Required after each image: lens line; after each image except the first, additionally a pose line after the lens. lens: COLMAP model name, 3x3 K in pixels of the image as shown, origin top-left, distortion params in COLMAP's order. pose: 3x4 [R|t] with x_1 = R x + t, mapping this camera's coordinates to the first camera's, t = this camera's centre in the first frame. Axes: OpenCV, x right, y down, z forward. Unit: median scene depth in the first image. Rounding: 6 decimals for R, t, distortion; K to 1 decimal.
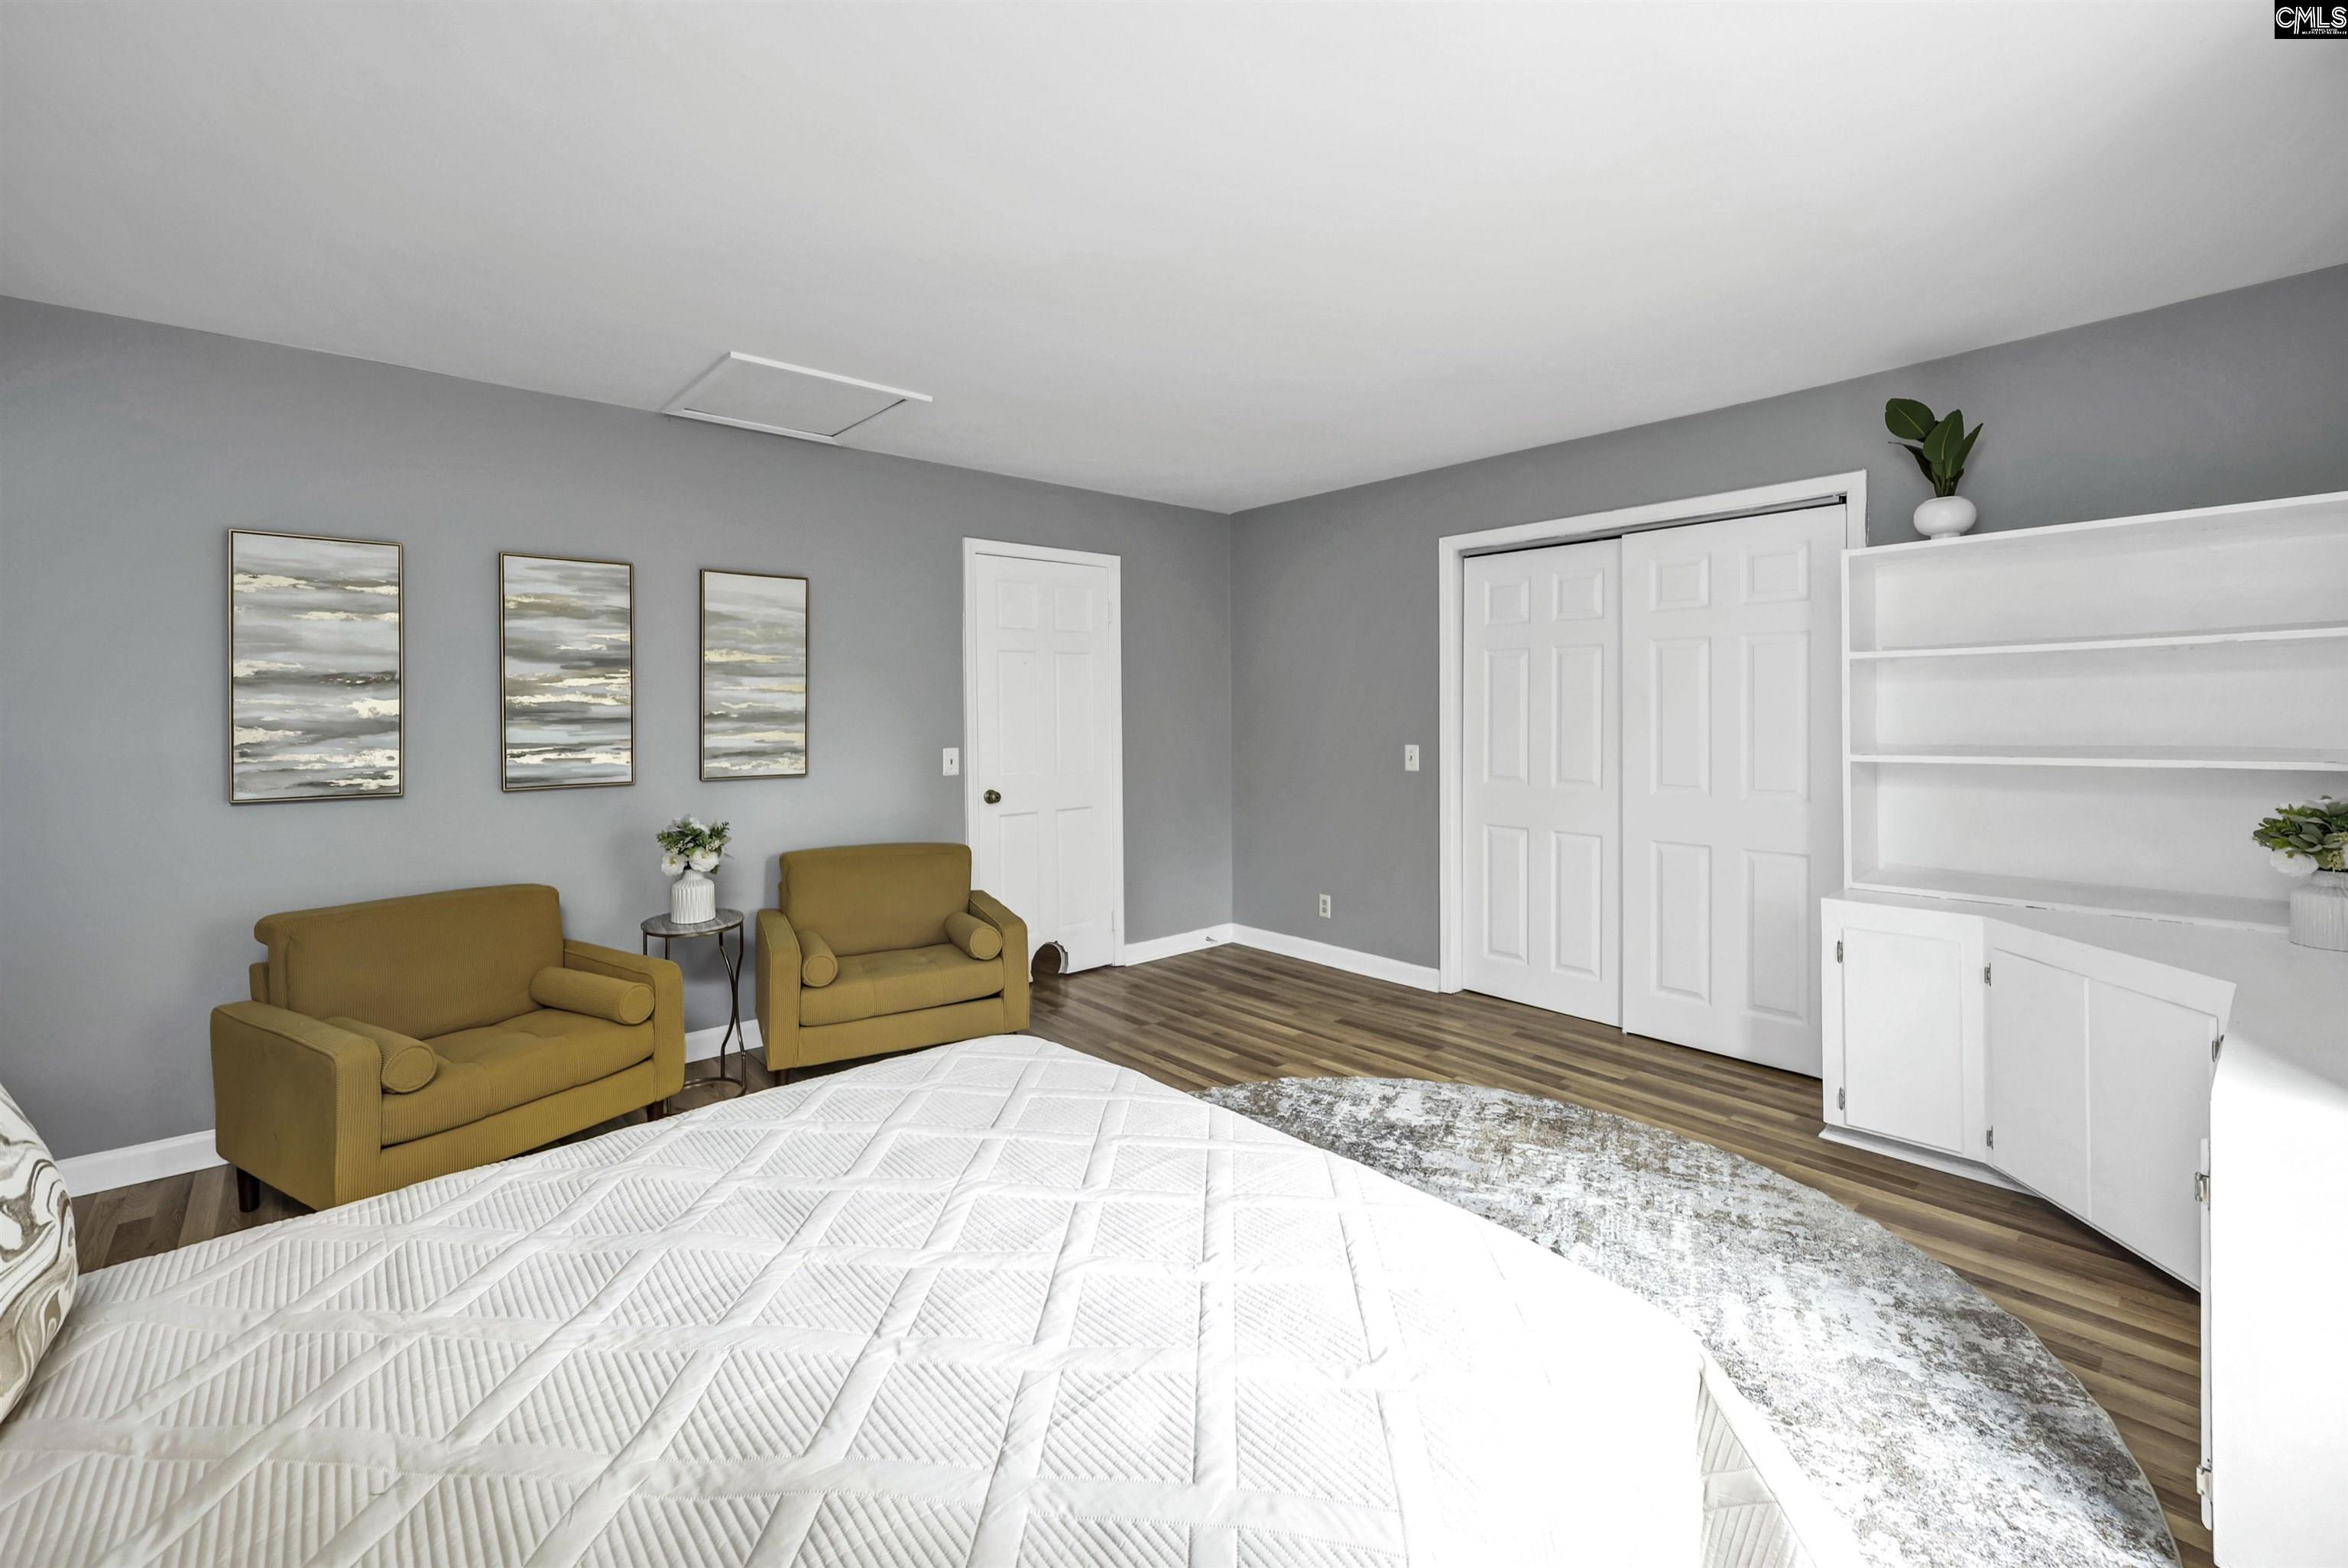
lens RADIAL K [[978.7, 0, 1174.3], [0, 978.7, 707.2], [0, 0, 1]] dist [-0.000462, 0.000168]
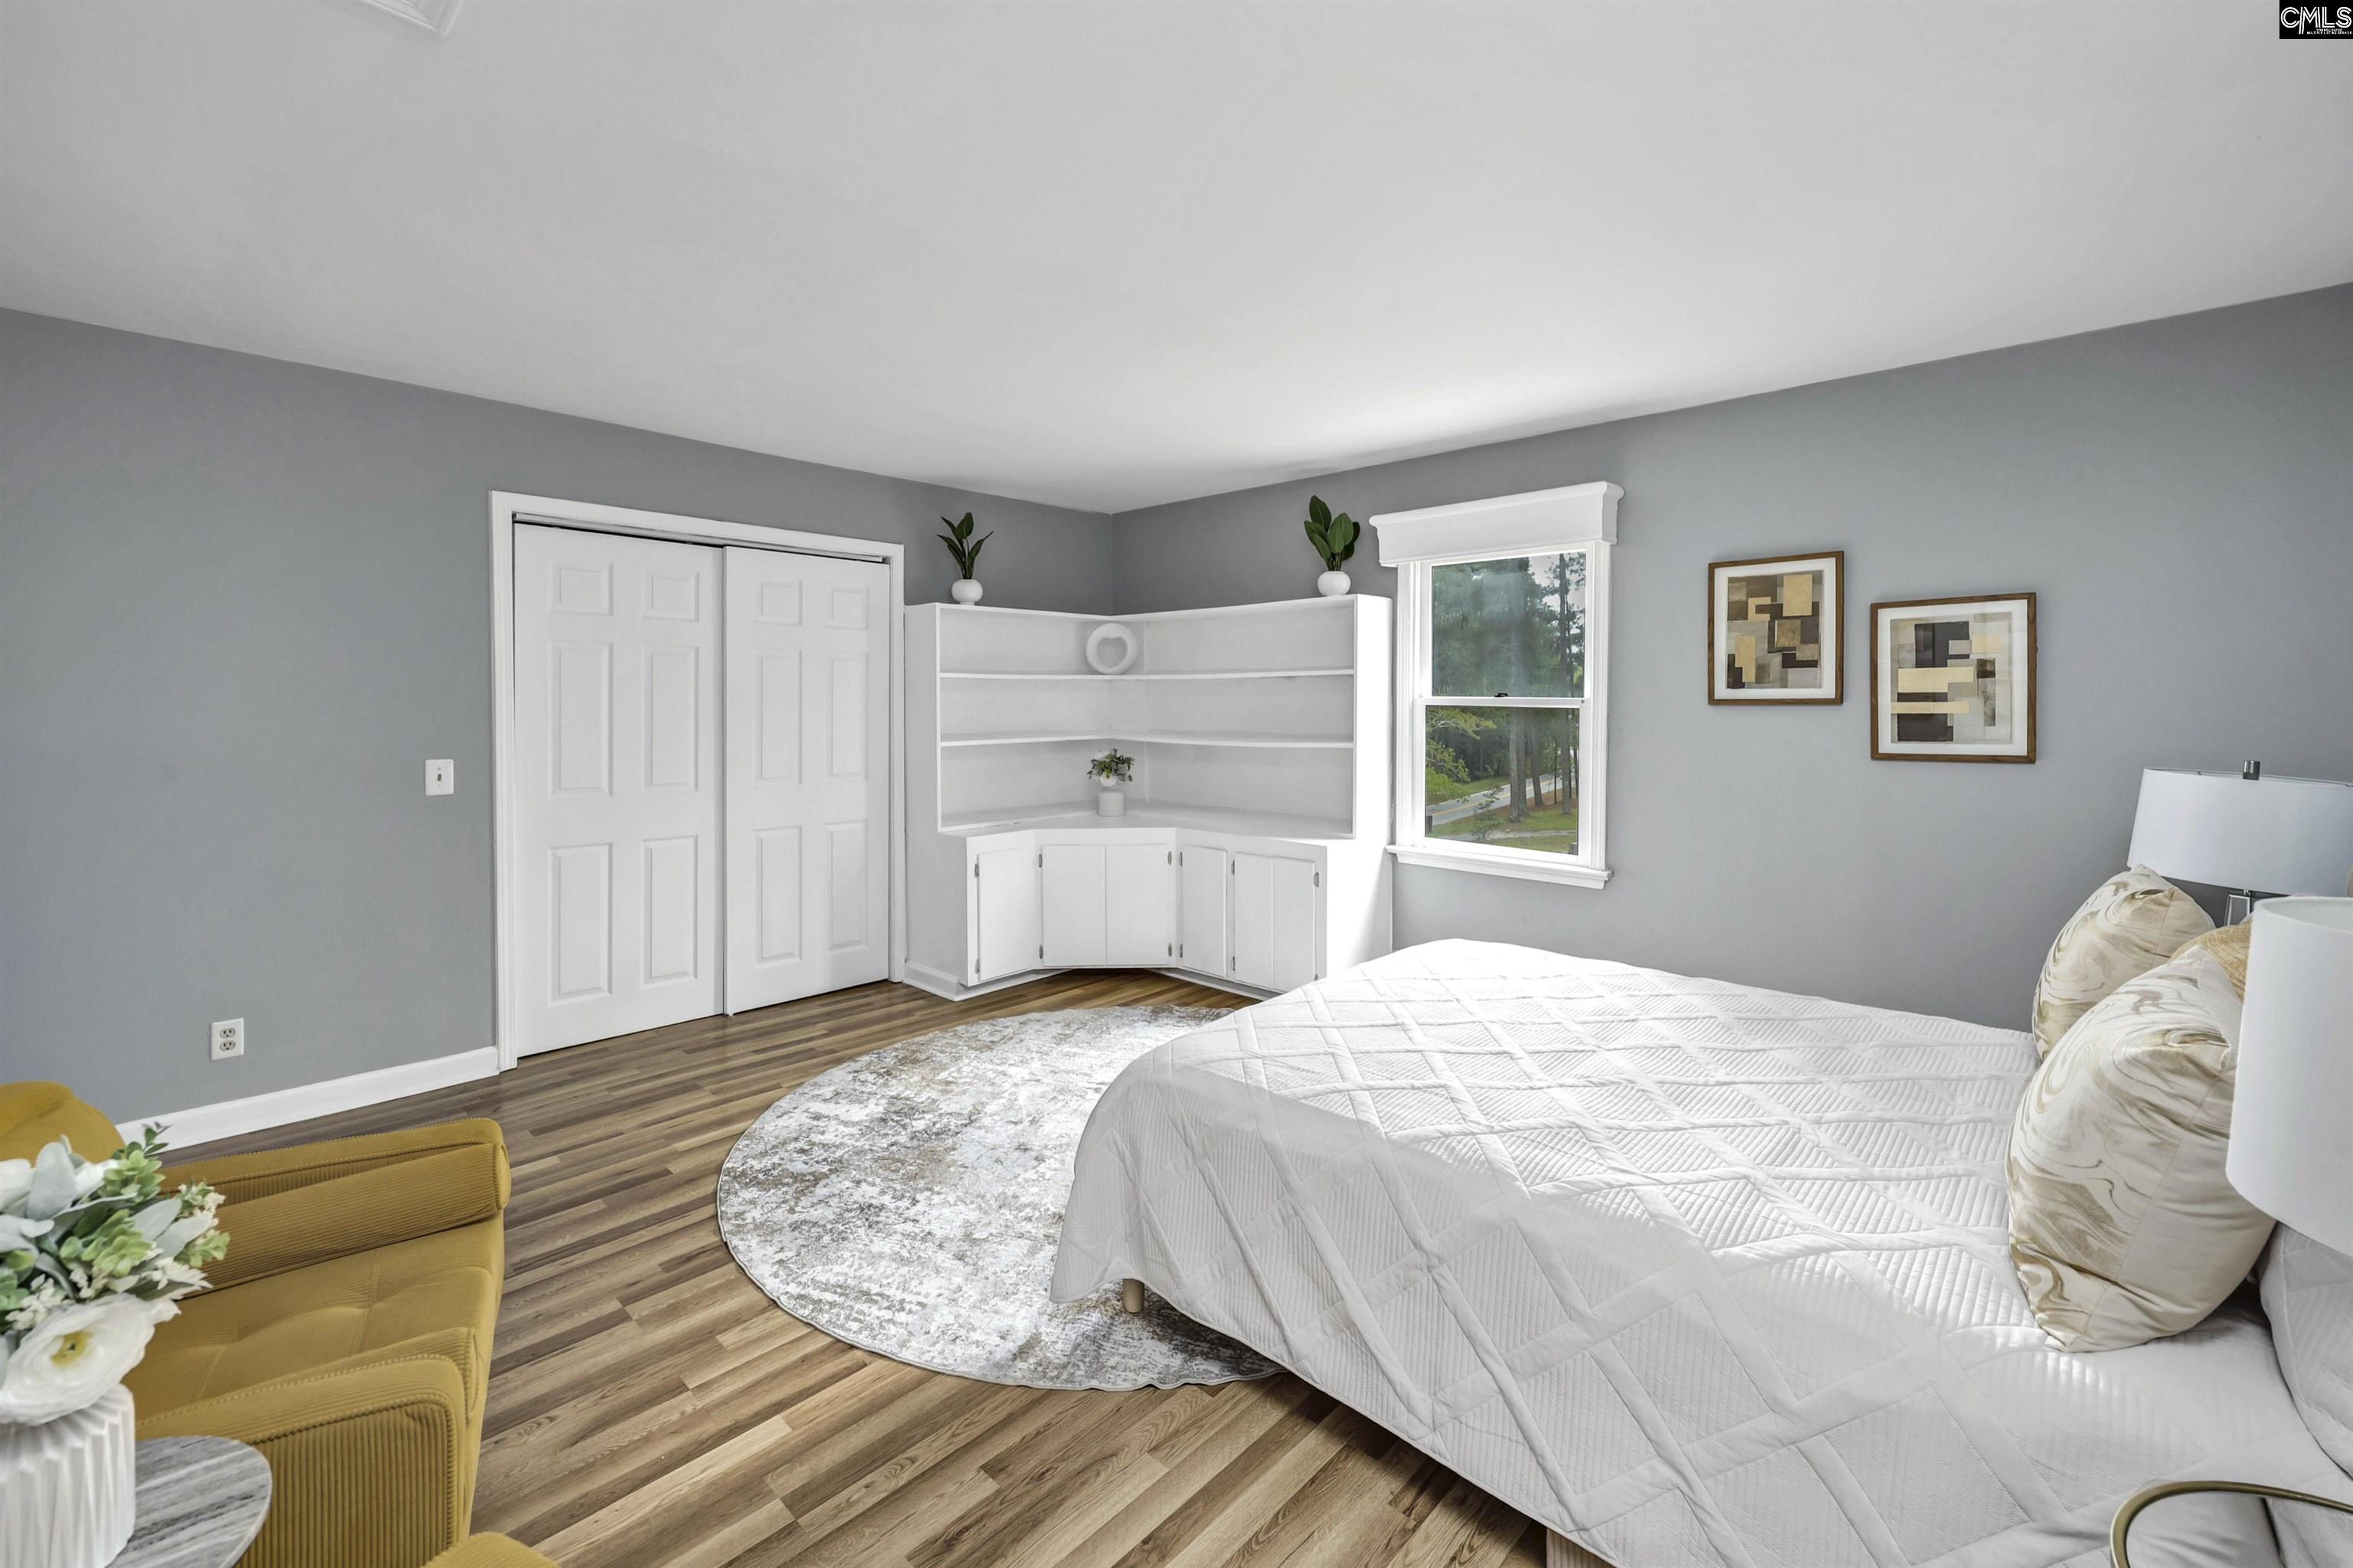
lens RADIAL K [[981.0, 0, 1176.8], [0, 981.0, 707.0], [0, 0, 1]] dist [-0.000462, 0.000168]
pose [[-0.095312, 0.003006, 0.995443, -0.840206], [-0.003584, 0.999988, -0.003363, -0.000639], [-0.995441, -0.003888, -0.095300, 0.803584]]
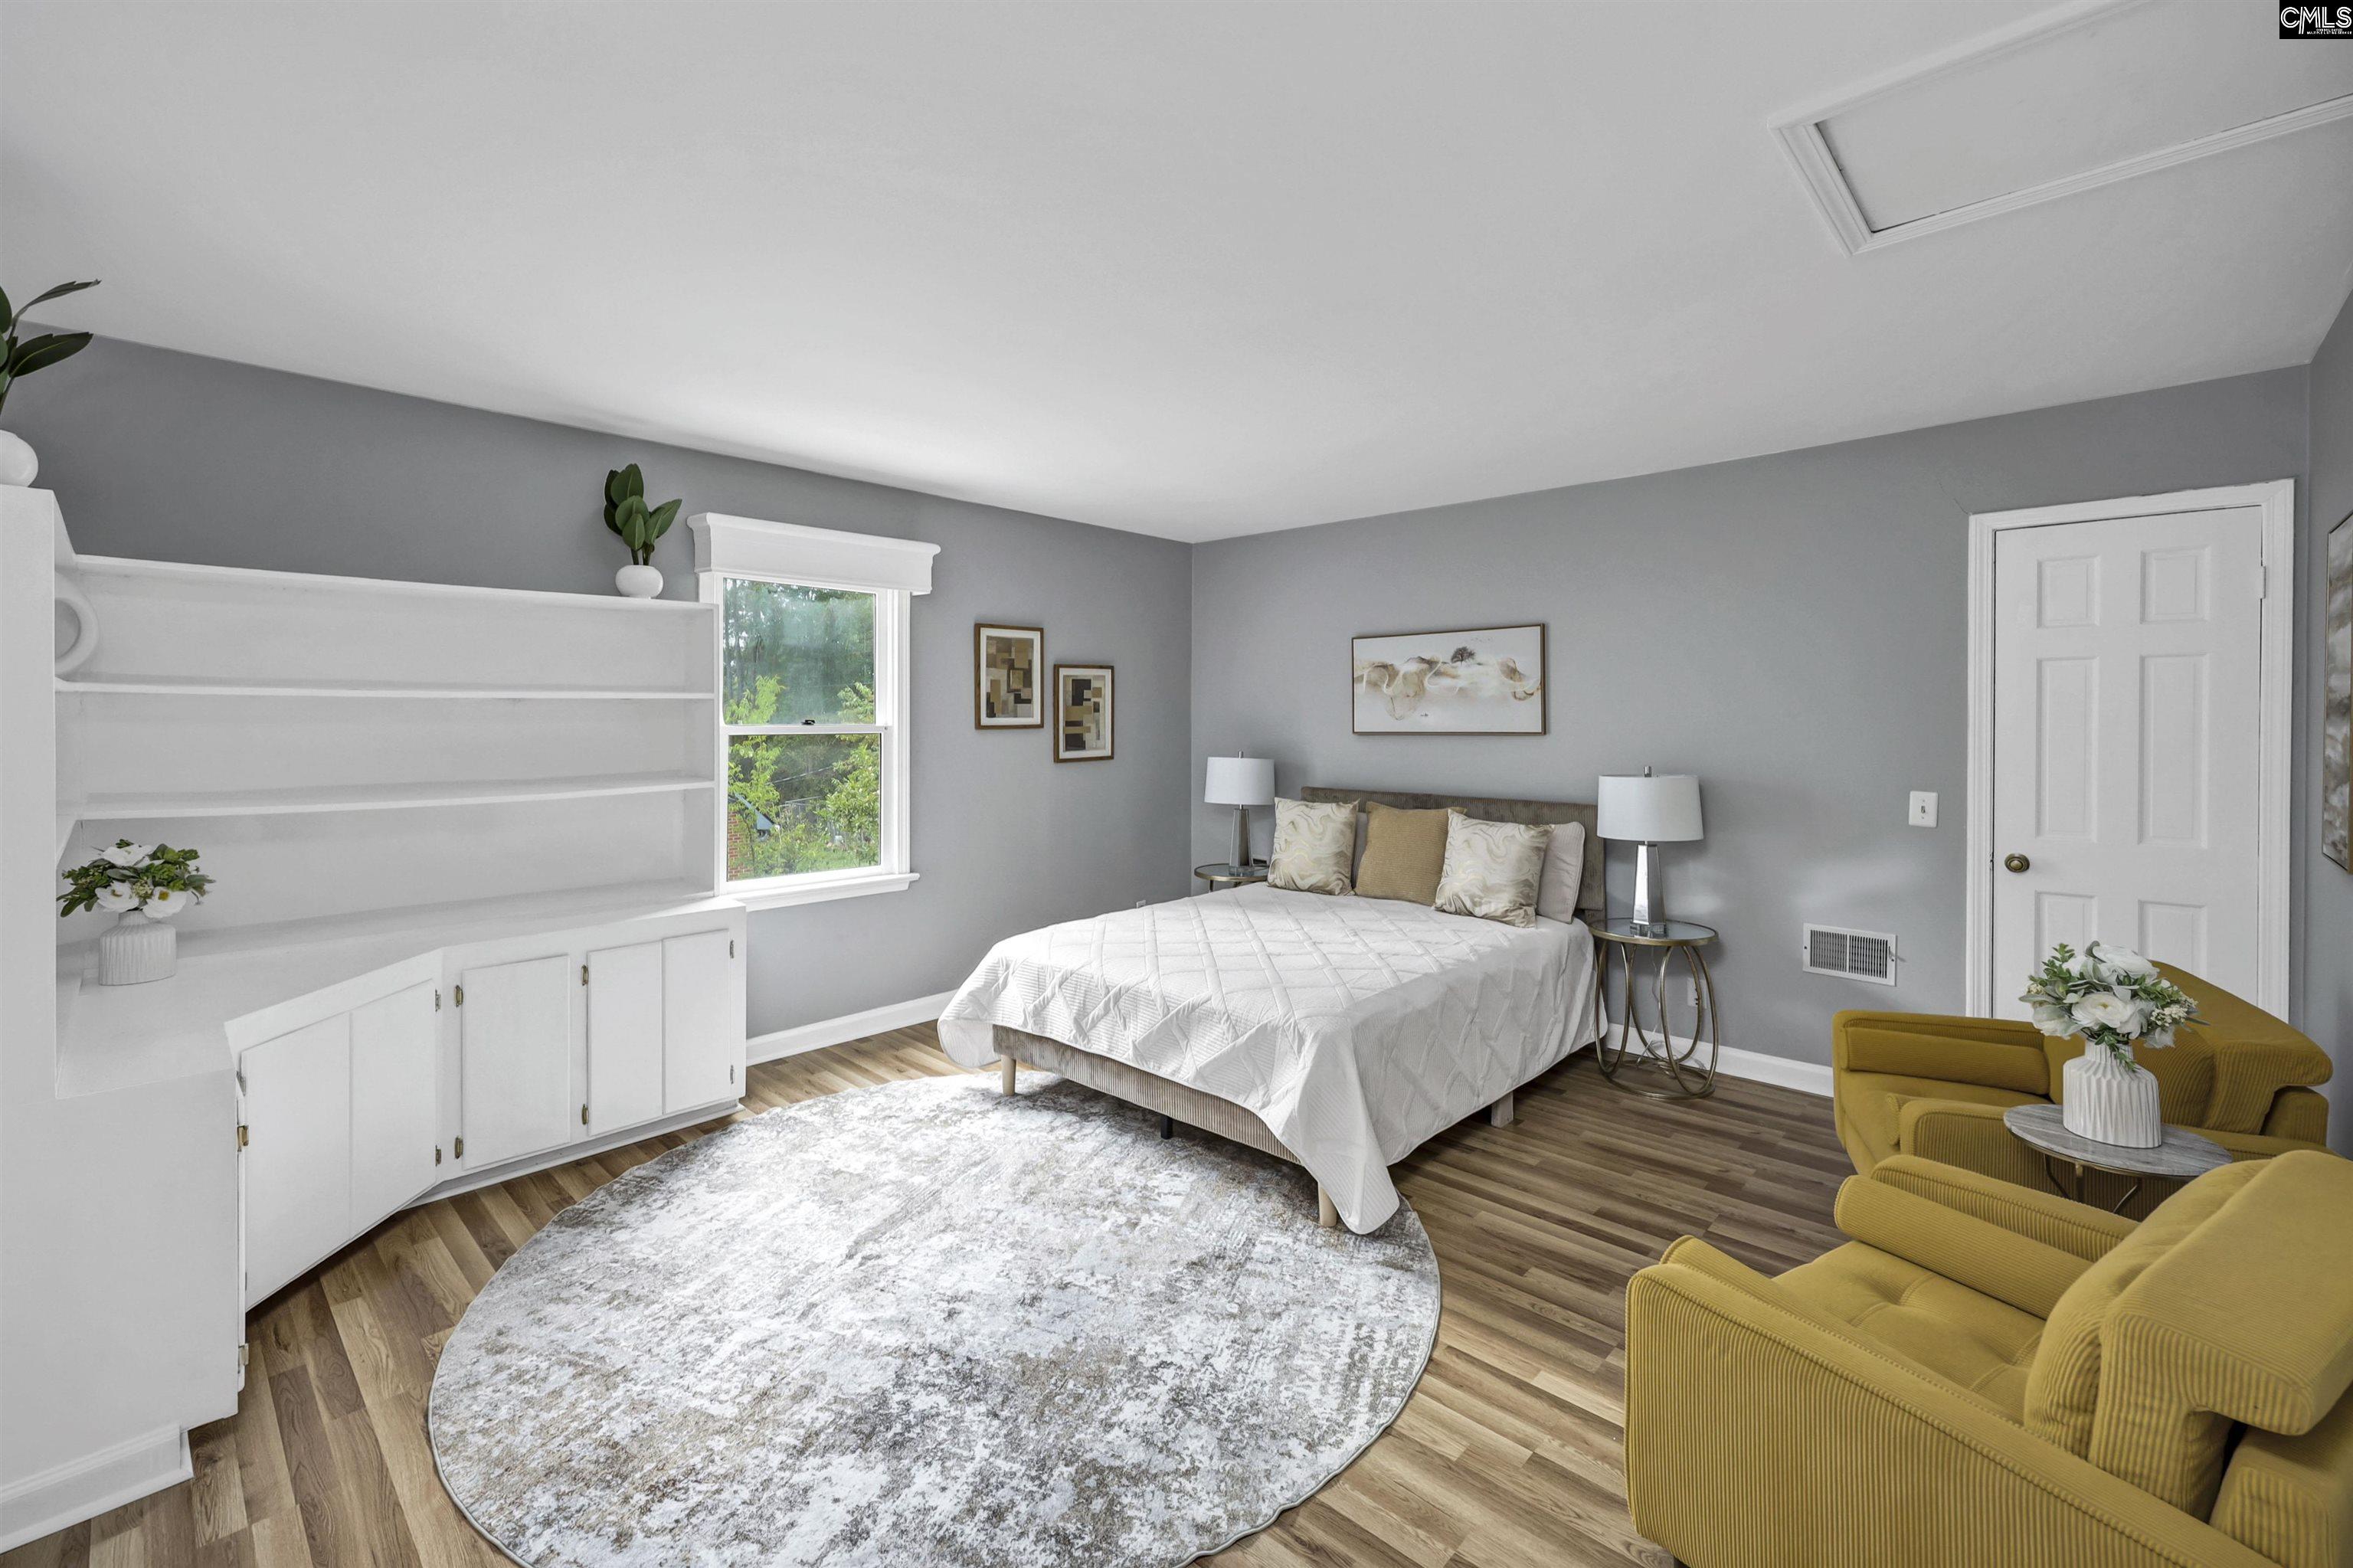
lens RADIAL K [[995.1, 0, 1176.0], [0, 995.1, 717.4], [0, 0, 1]] dist [-0.000344, 0.000097]
pose [[-0.995485, 0.007391, -0.094633, 0.103166], [0.007206, 0.999971, 0.002294, -0.030482], [0.094647, 0.001602, -0.995510, 1.660631]]
